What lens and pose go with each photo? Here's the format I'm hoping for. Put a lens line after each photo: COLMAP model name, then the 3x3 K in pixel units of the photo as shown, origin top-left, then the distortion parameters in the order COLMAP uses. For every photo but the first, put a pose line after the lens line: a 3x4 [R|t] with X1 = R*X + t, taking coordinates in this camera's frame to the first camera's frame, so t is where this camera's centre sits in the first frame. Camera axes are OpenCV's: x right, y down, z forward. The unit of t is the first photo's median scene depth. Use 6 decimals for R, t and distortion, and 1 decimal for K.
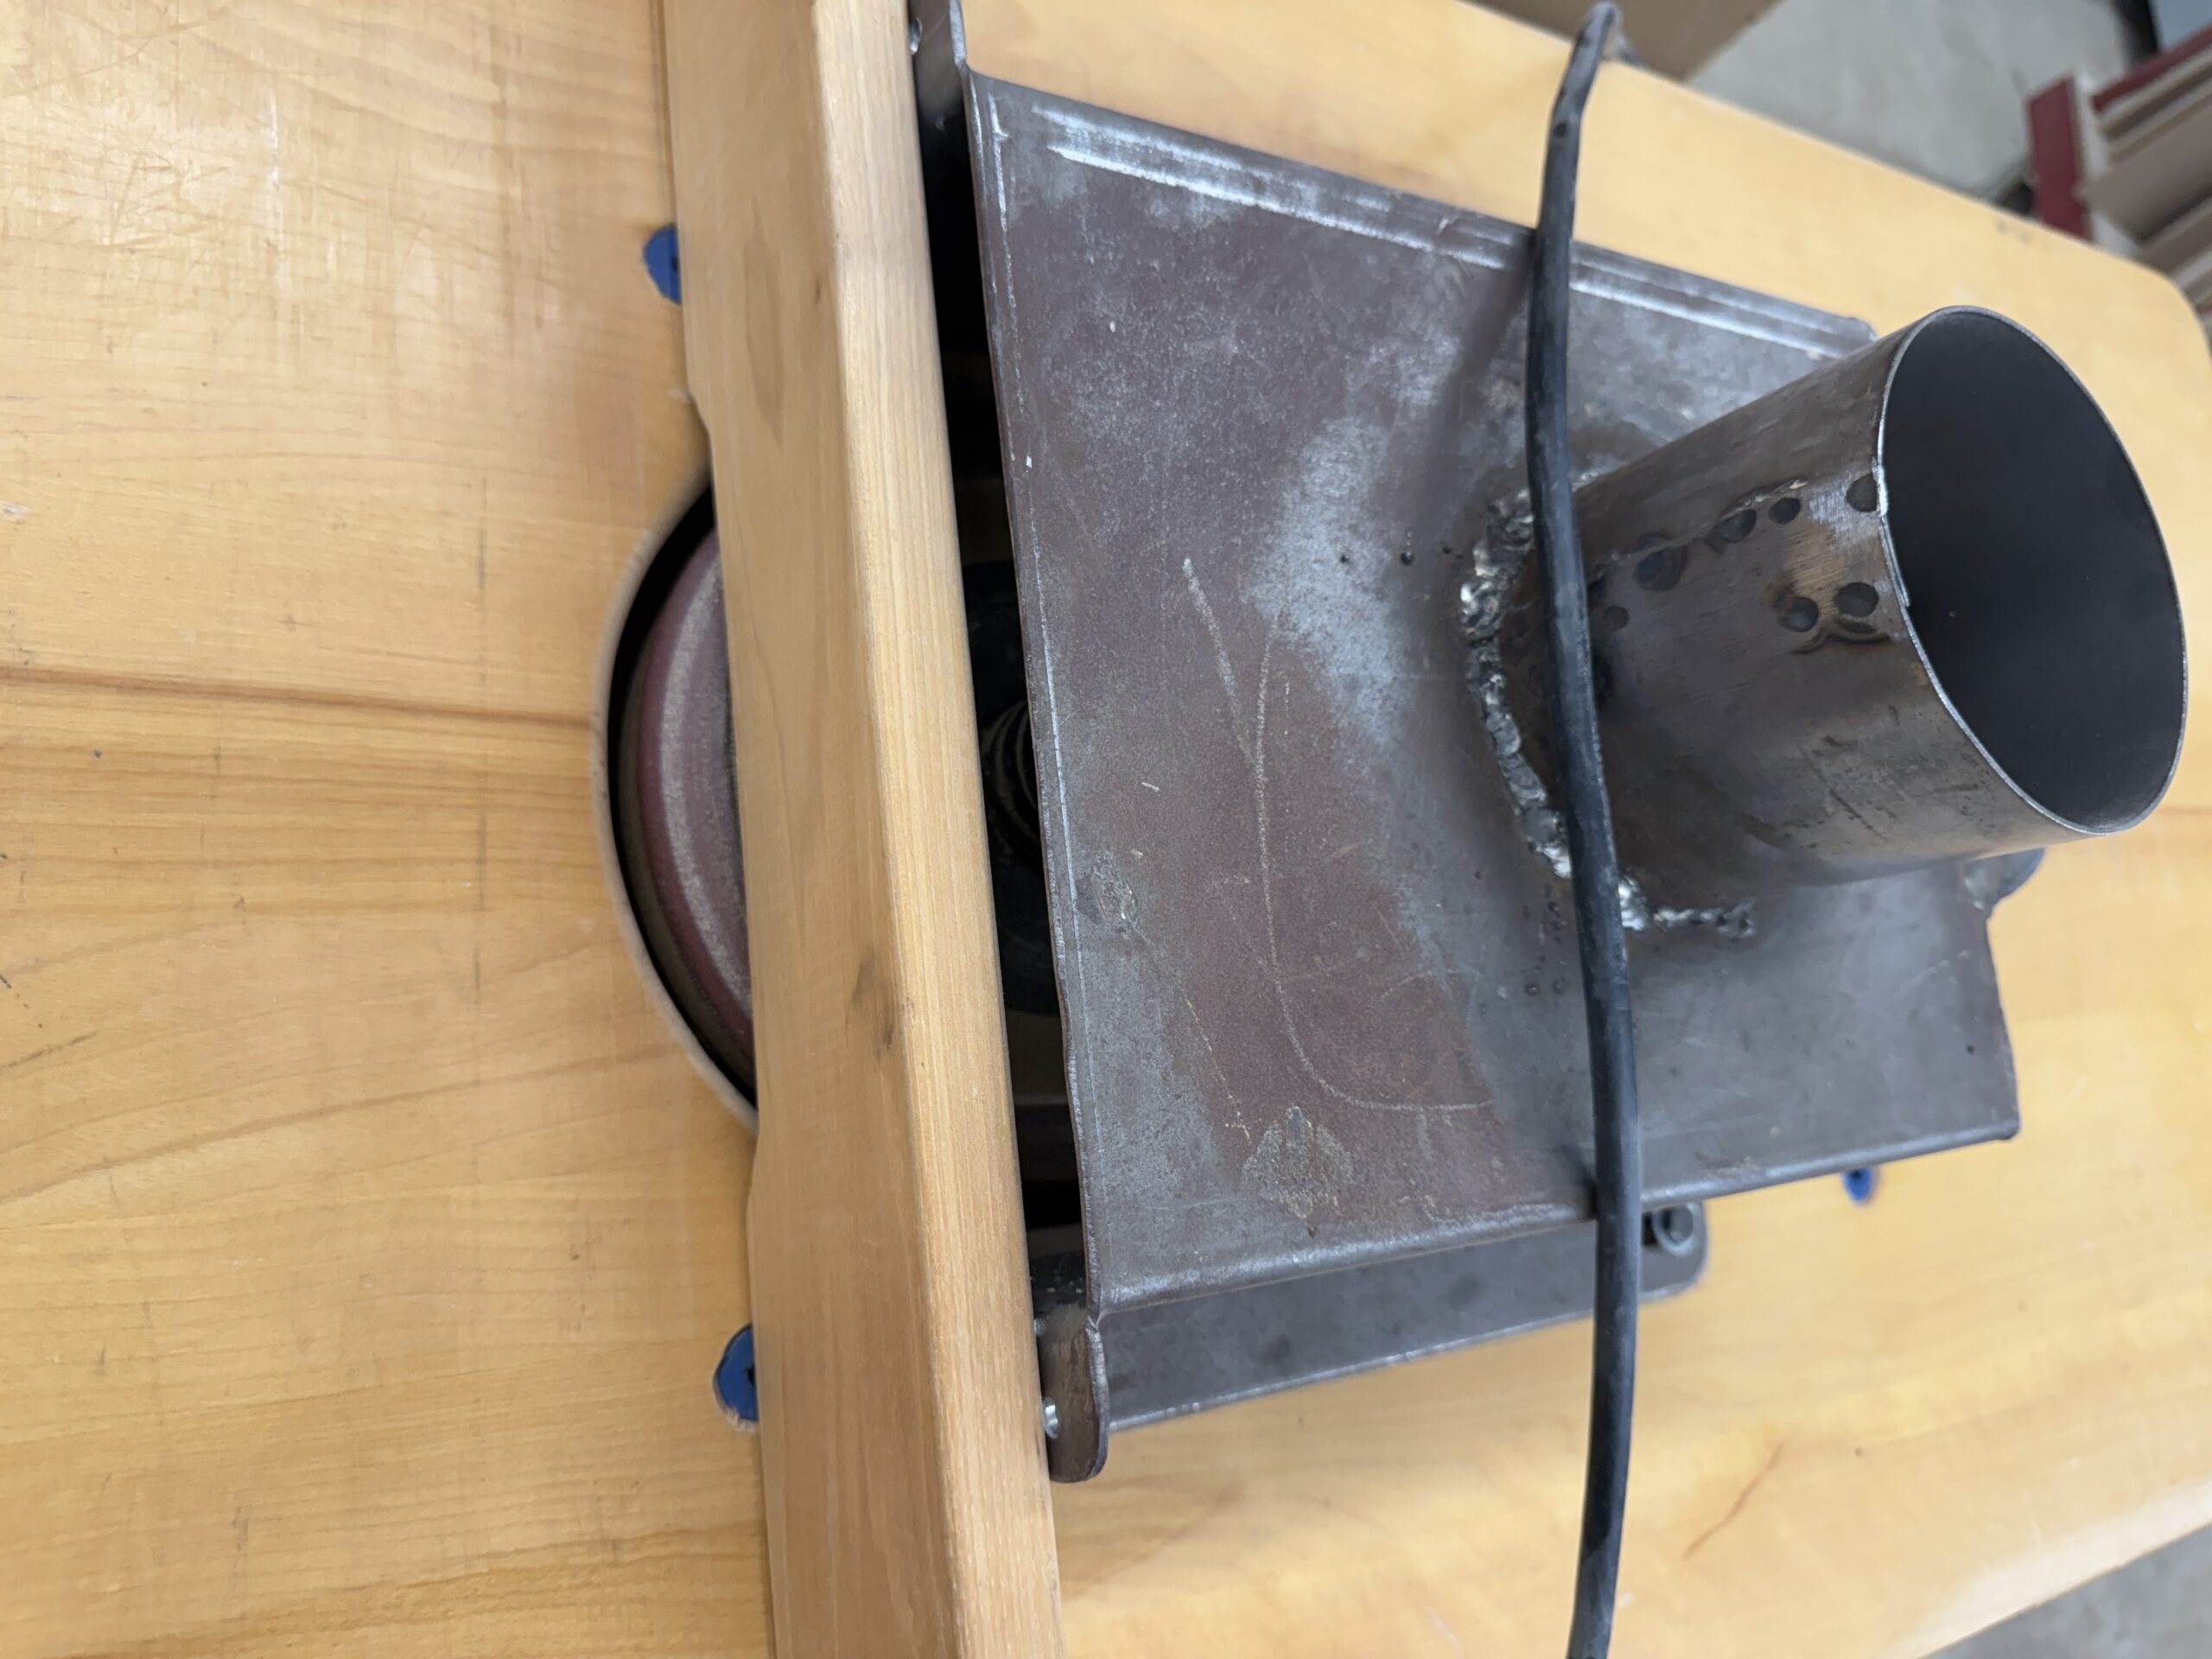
lens RADIAL K [[1625.5, 0, 1091.8], [0, 1625.5, 817.5], [0, 0, 1]] dist [0.171312, -0.436793]
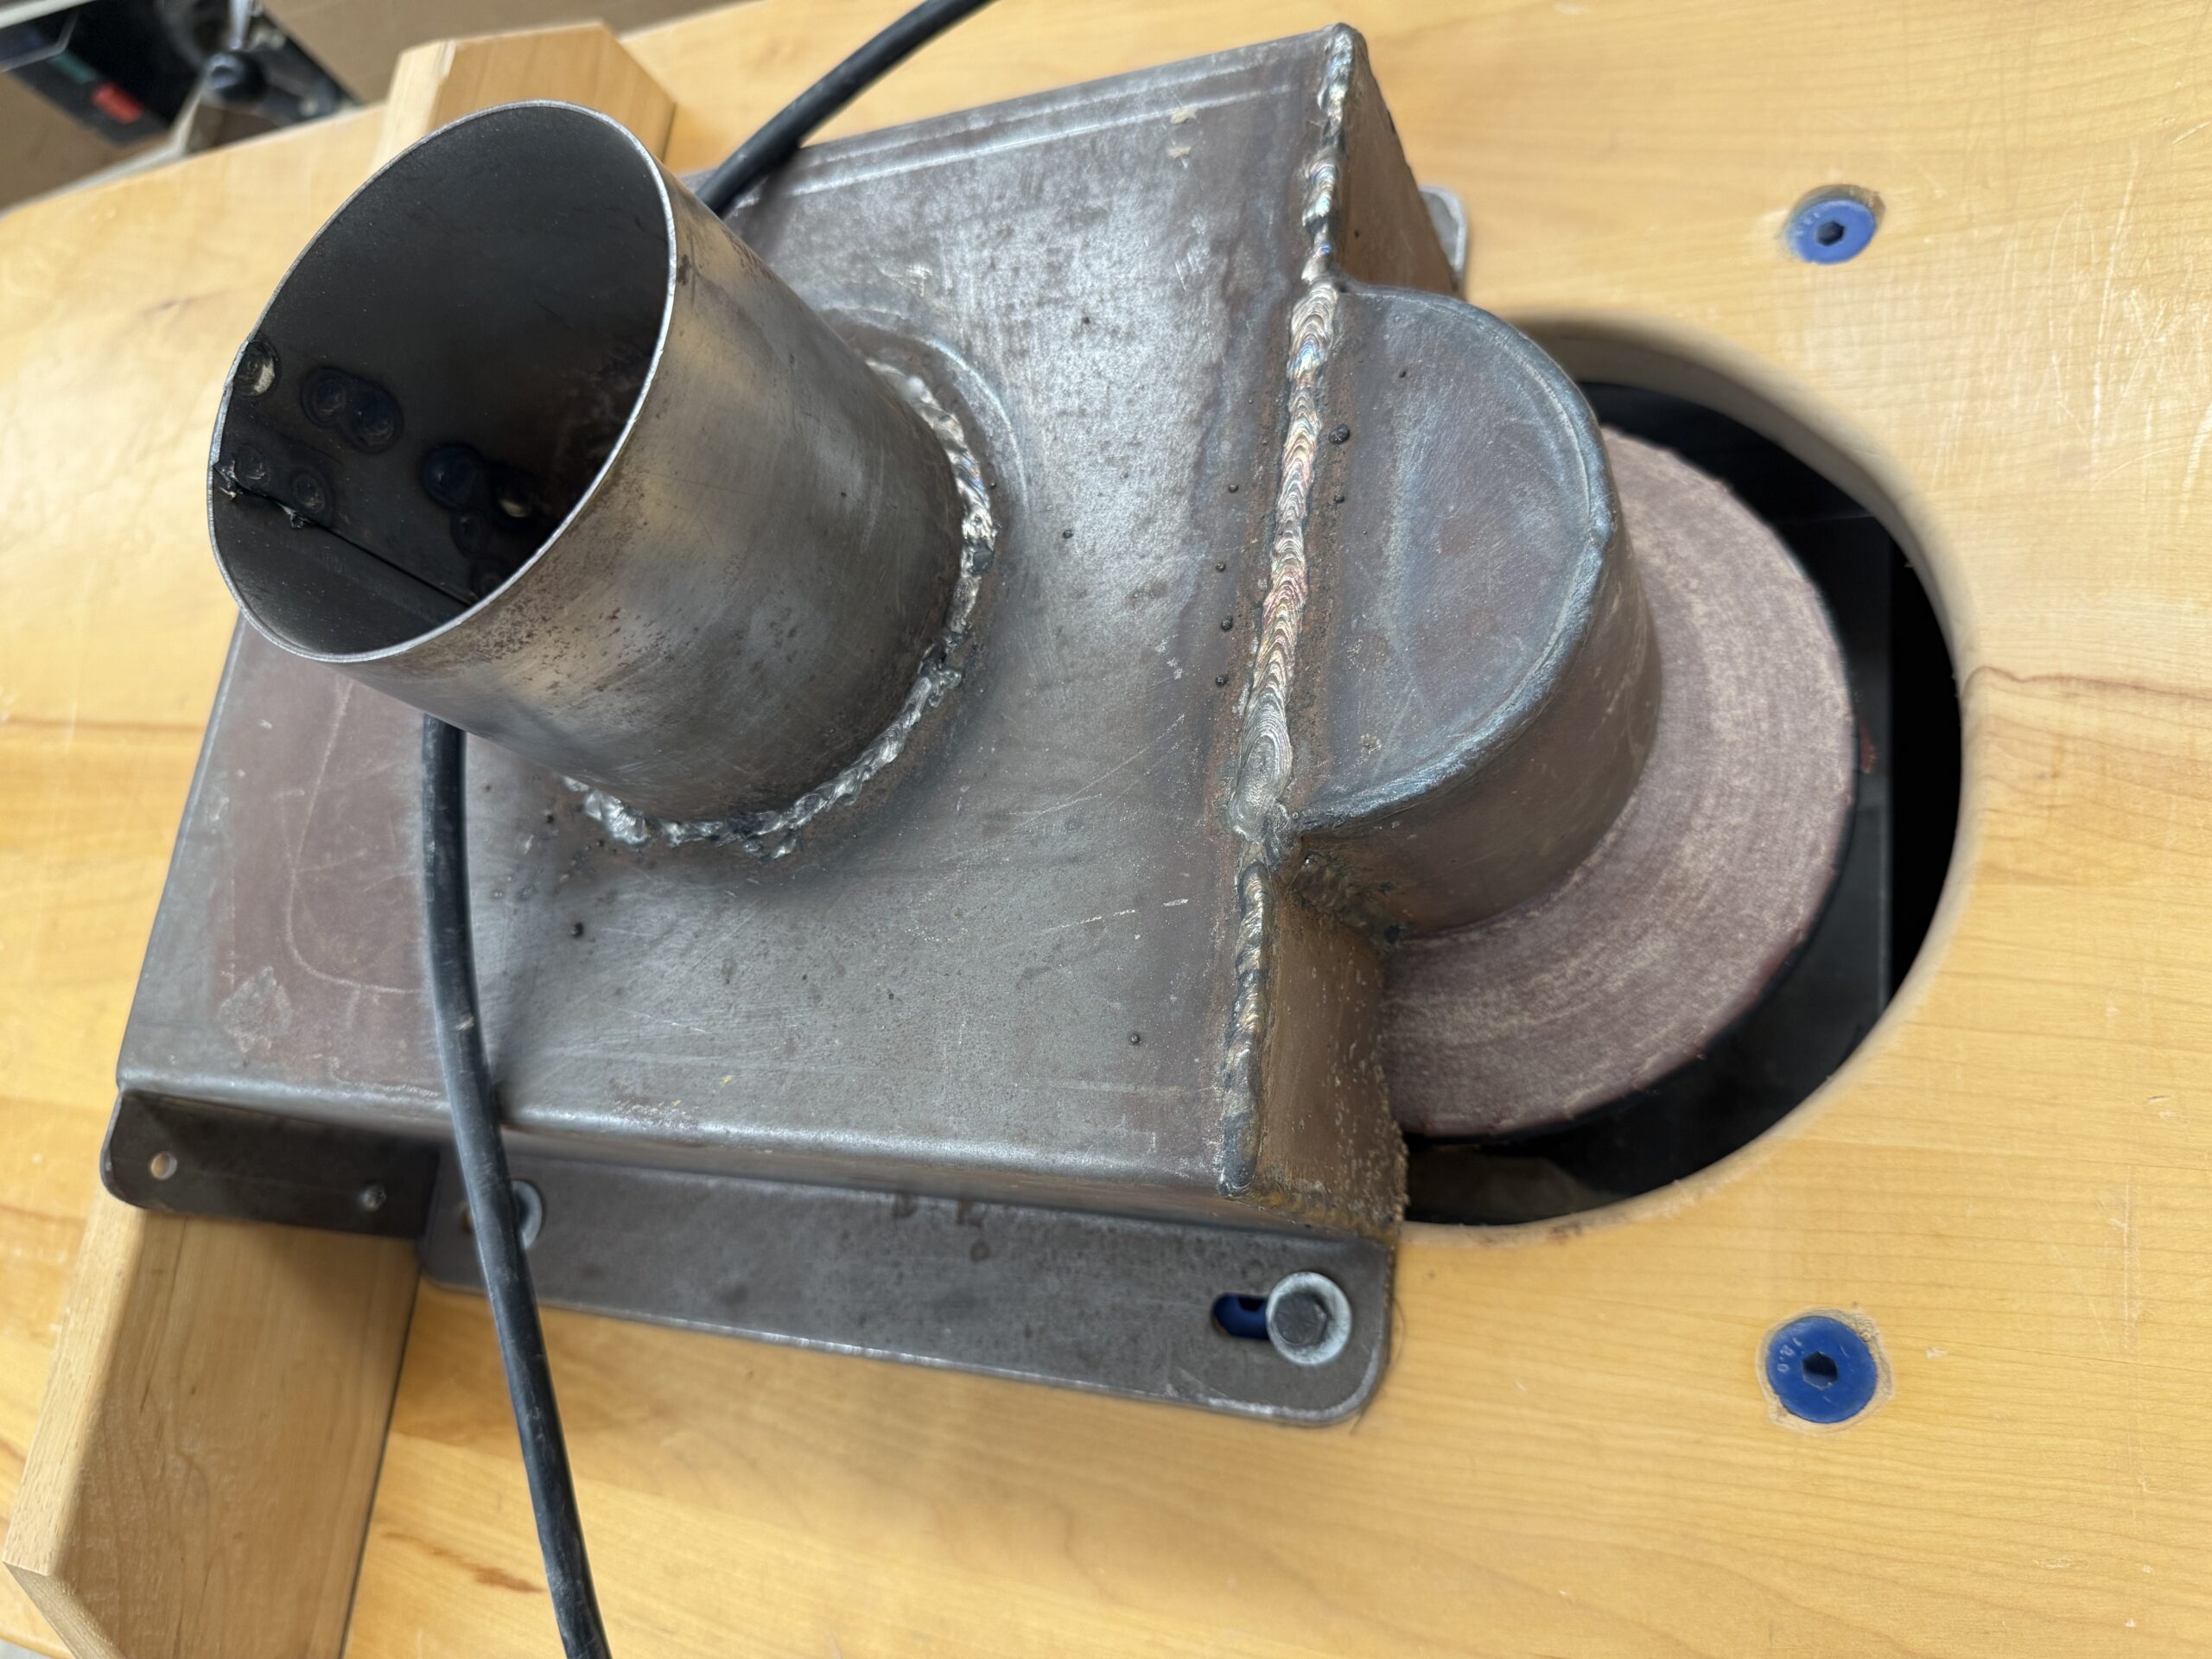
lens RADIAL K [[1625.5, 0, 1091.8], [0, 1625.5, 817.5], [0, 0, 1]] dist [0.171312, -0.436793]
pose [[0.518752, -0.057662, -0.852978, 1.427613], [-0.033023, 0.995627, -0.087389, 0.142150], [0.854287, 0.073501, 0.514580, 0.823145]]
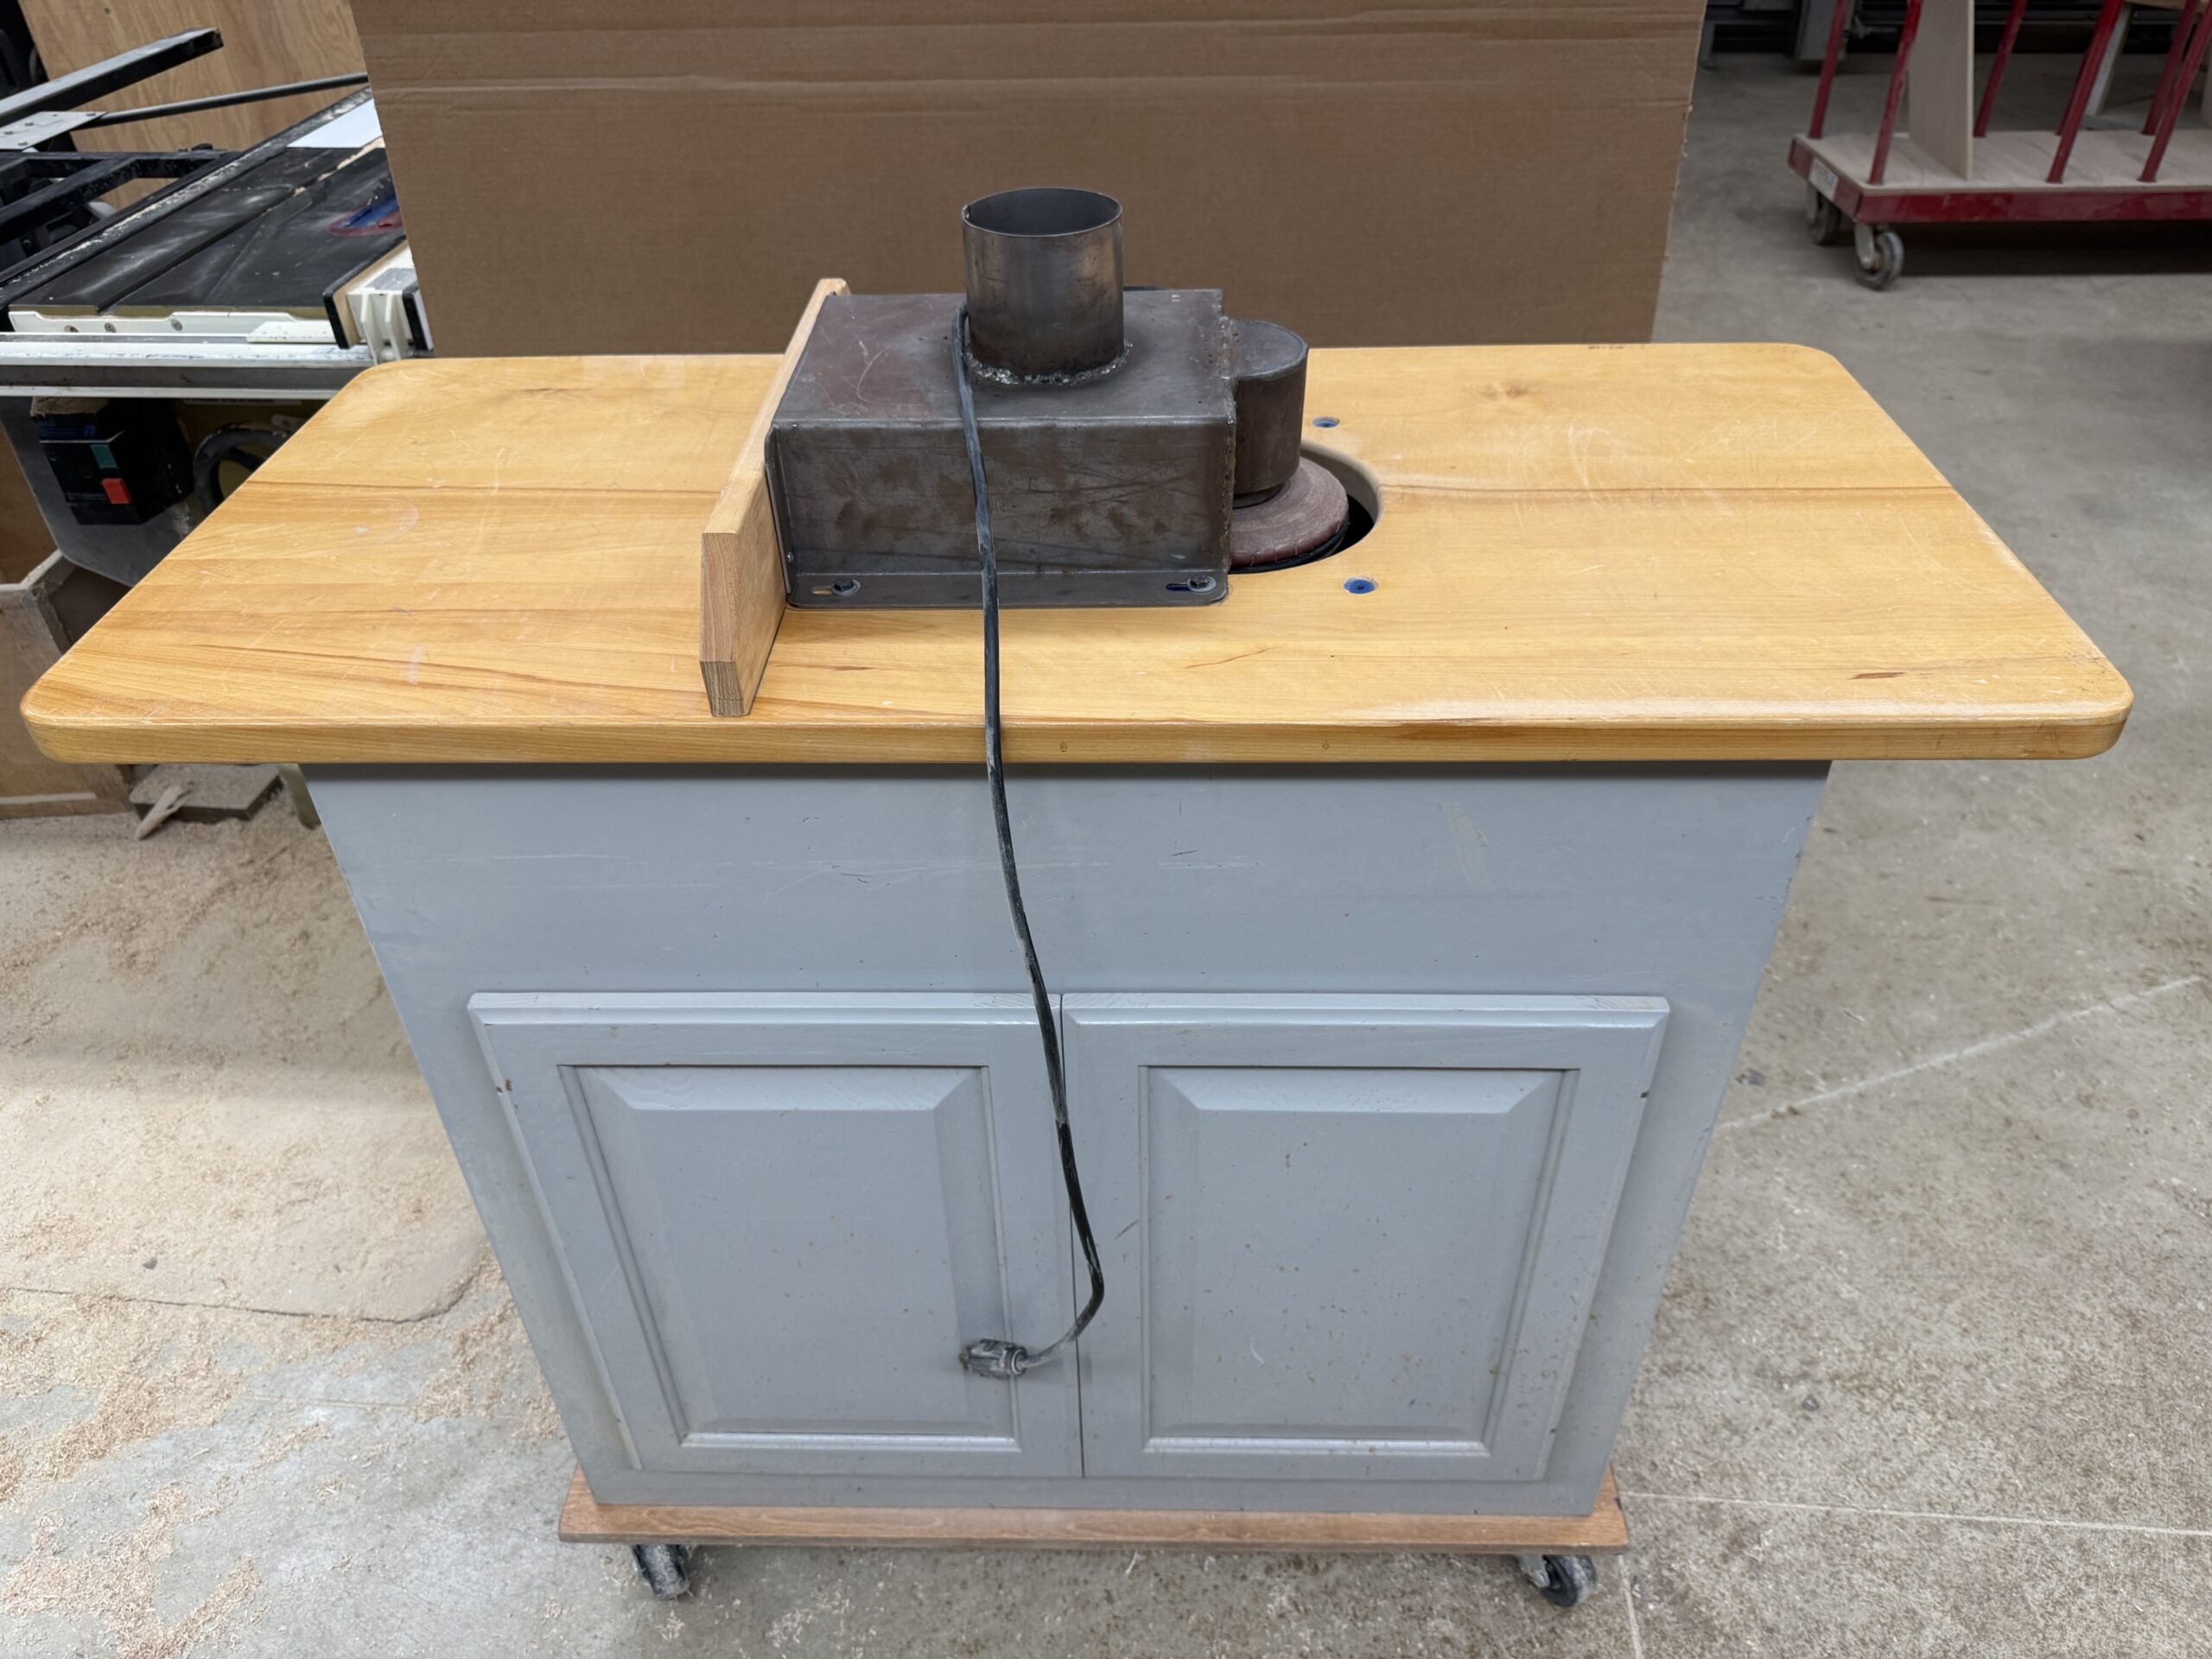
lens RADIAL K [[1625.5, 0, 1091.8], [0, 1625.5, 817.5], [0, 0, 1]] dist [0.171312, -0.436793]
pose [[0.822615, -0.370141, -0.431625, 1.592602], [-0.018727, 0.741055, -0.671183, 2.846655], [0.568291, 0.560208, 0.602671, -0.258263]]
